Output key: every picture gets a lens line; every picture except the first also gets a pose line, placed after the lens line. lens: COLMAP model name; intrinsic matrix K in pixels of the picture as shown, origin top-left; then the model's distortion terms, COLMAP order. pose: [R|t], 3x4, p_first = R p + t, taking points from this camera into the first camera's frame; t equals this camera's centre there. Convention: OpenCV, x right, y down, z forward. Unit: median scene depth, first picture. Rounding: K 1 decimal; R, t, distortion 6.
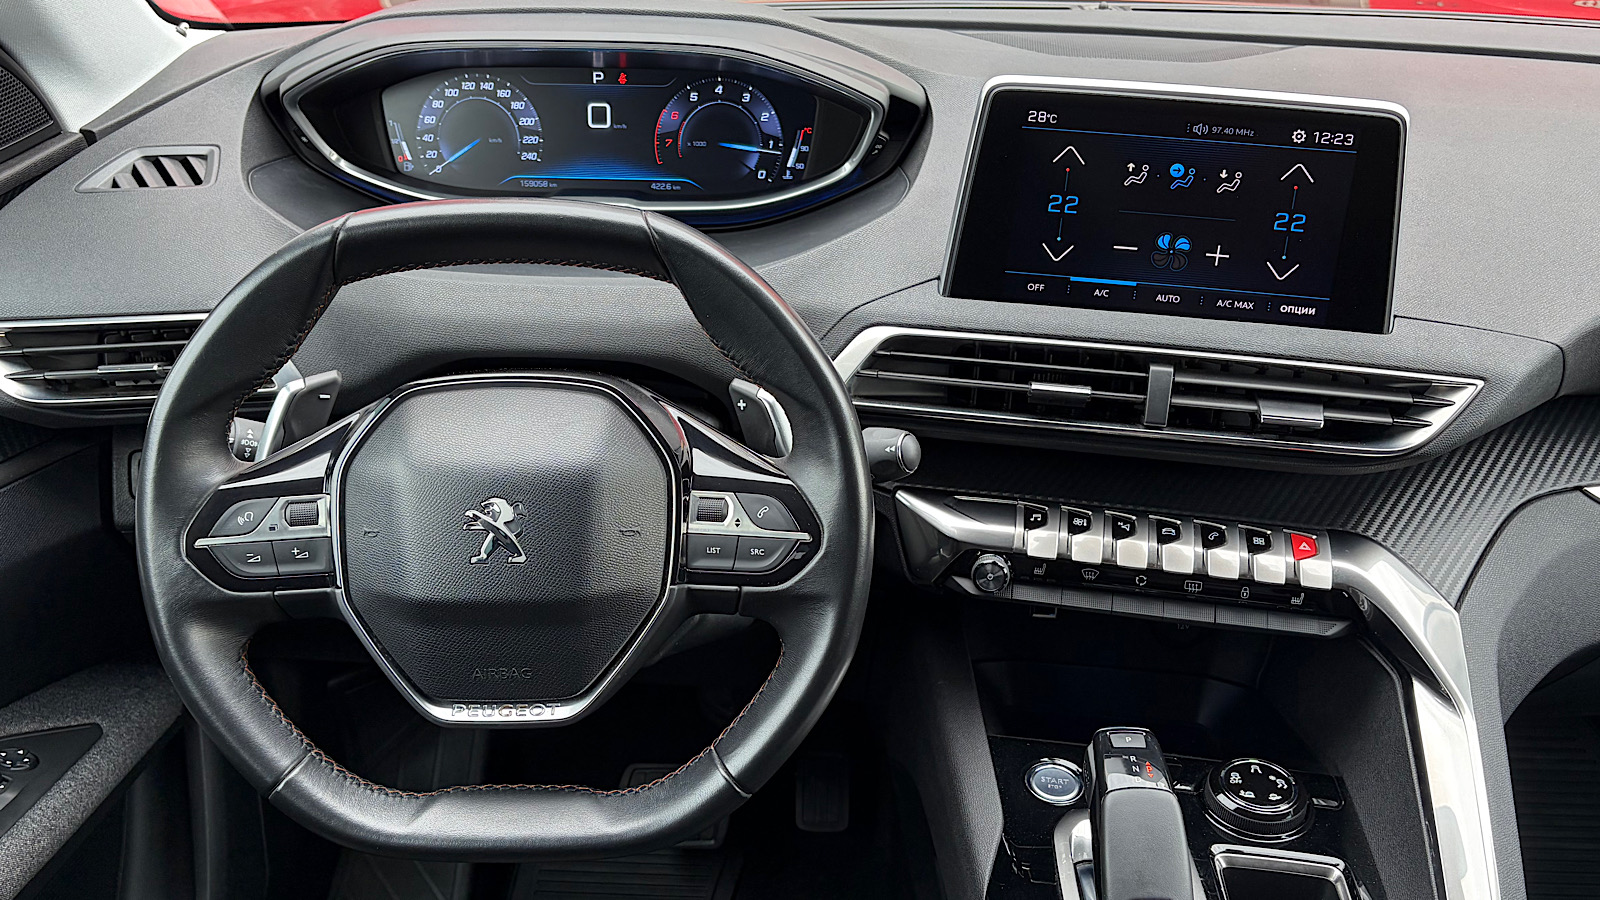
lens RADIAL K [[1357.2, 0, 778.7], [0, 1357.2, 491.8], [0, 0, 1]] dist [0.034384, -0.107812]
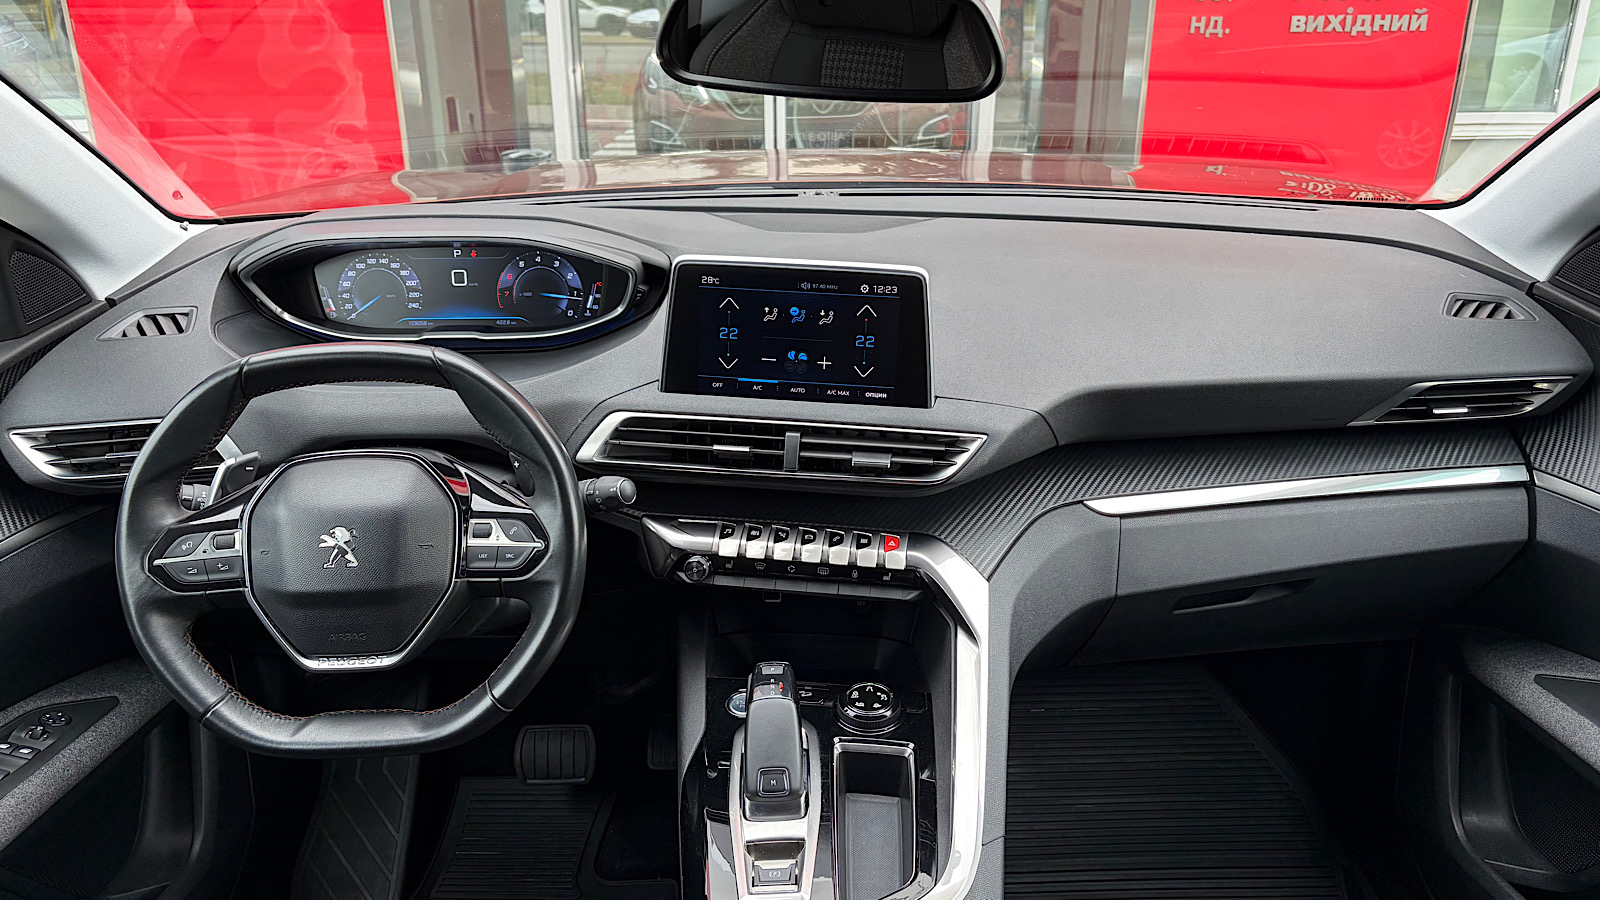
lens RADIAL K [[1093.1, 0, 800.0], [0, 1093.1, 450.0], [0, 0, 1]] dist [0.003100, -0.044934]
pose [[0.998300, -0.031429, 0.049082, 0.226214], [0.035130, 0.996454, -0.076452, 0.025721], [-0.046505, 0.078047, 0.995864, -0.267719]]
